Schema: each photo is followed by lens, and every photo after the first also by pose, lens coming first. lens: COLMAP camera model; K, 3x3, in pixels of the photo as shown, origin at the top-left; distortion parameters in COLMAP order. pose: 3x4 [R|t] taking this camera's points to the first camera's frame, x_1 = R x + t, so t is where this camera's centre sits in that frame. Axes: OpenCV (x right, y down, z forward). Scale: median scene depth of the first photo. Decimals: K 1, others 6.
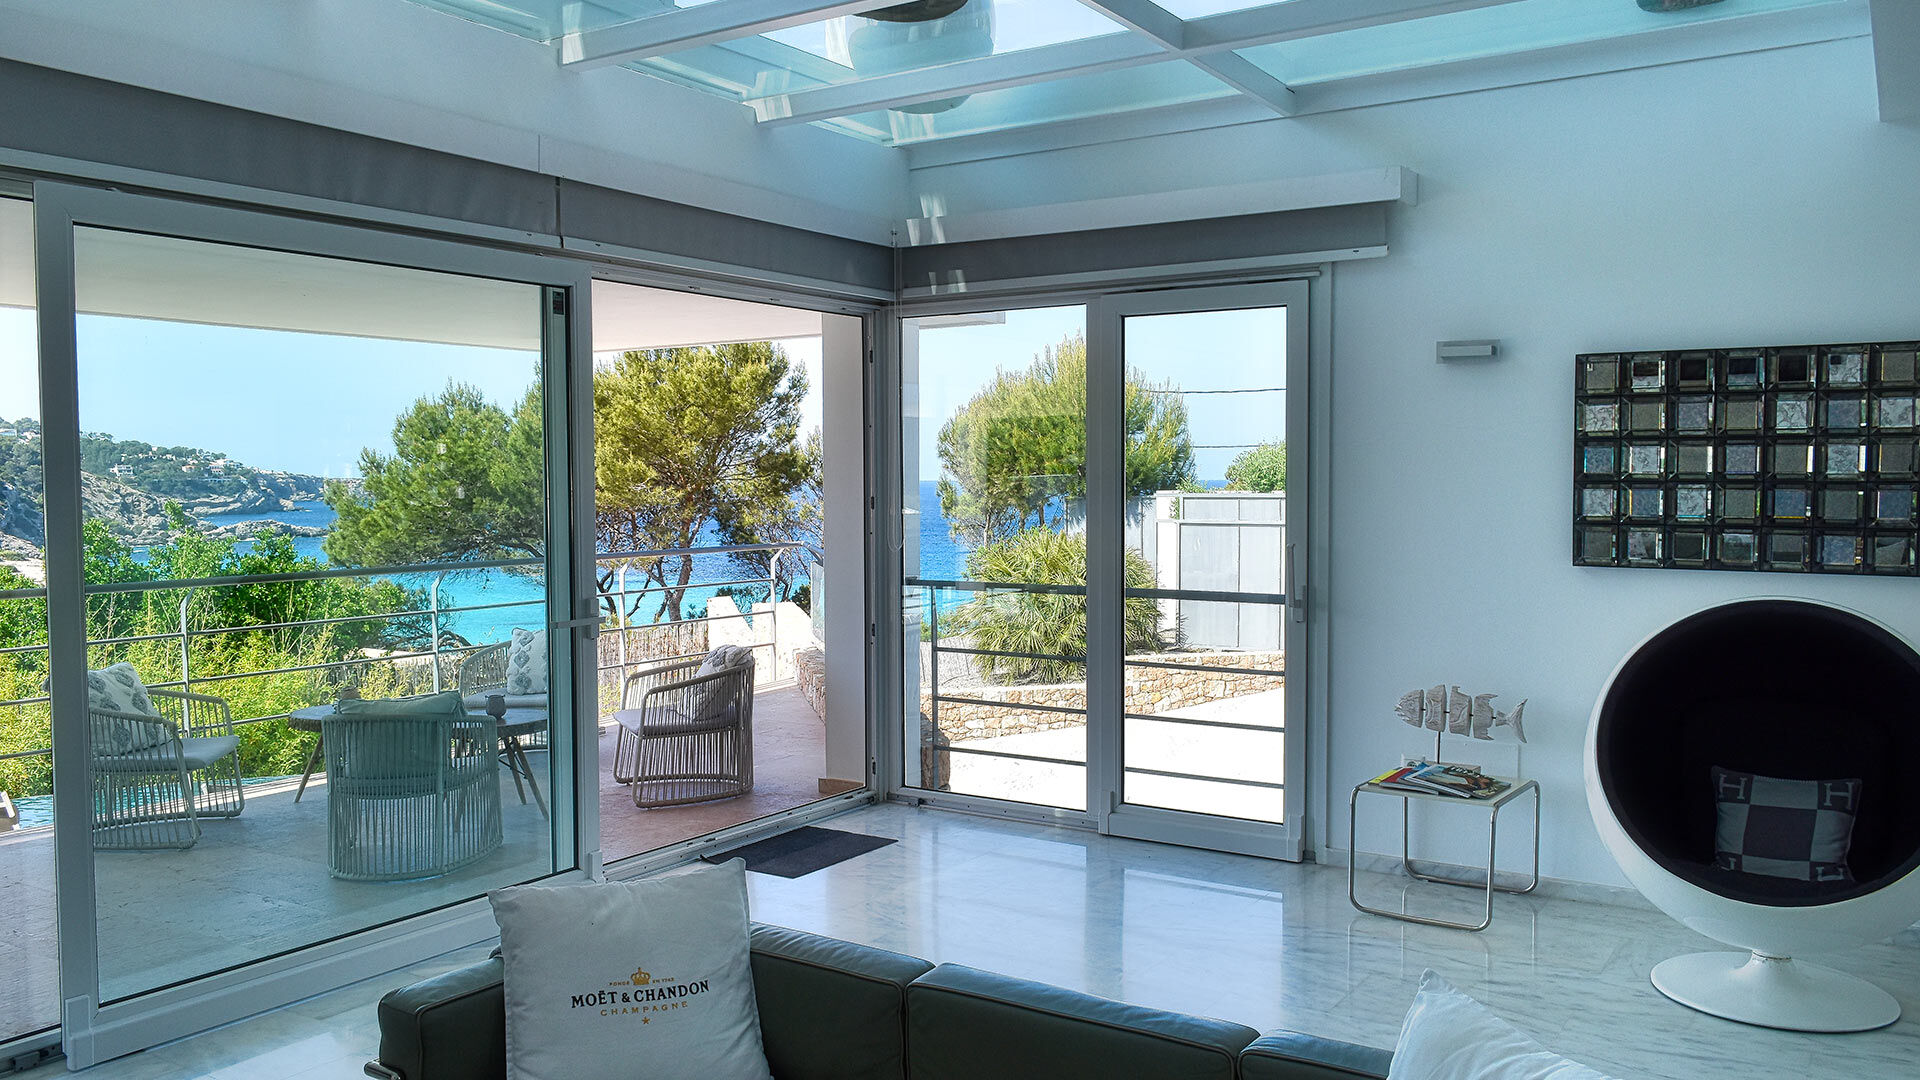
lens RADIAL K [[1489.5, 0, 947.8], [0, 1489.5, 547.1], [0, 0, 1]] dist [-0.007602, 0.009756]
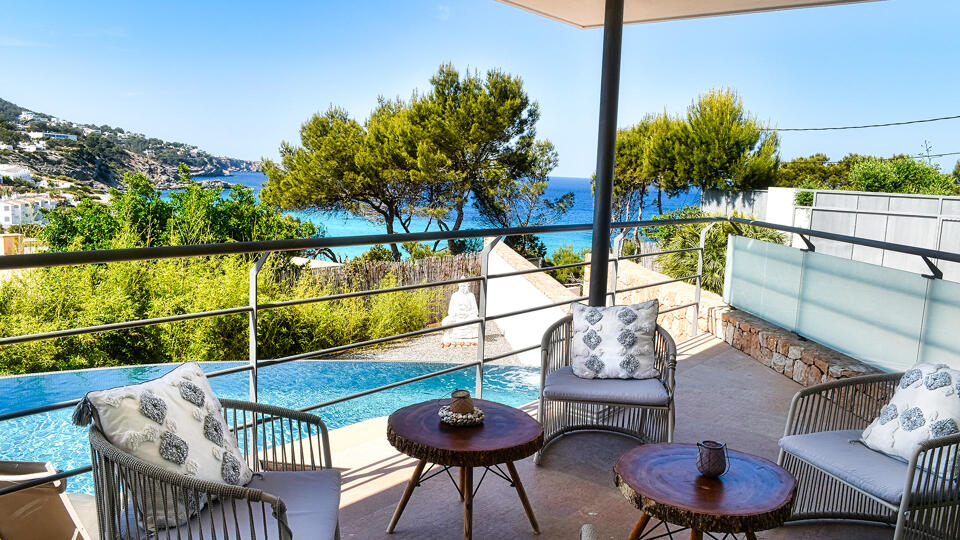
lens RADIAL K [[744.7, 0, 480.0], [0, 744.7, 274.8], [0, 0, 1]] dist [-0.007602, 0.009756]
pose [[0.994656, 0.059049, -0.084688, -0.065357], [-0.051297, 0.994532, 0.090963, -0.000191], [0.089596, -0.086132, 0.992247, 0.111774]]
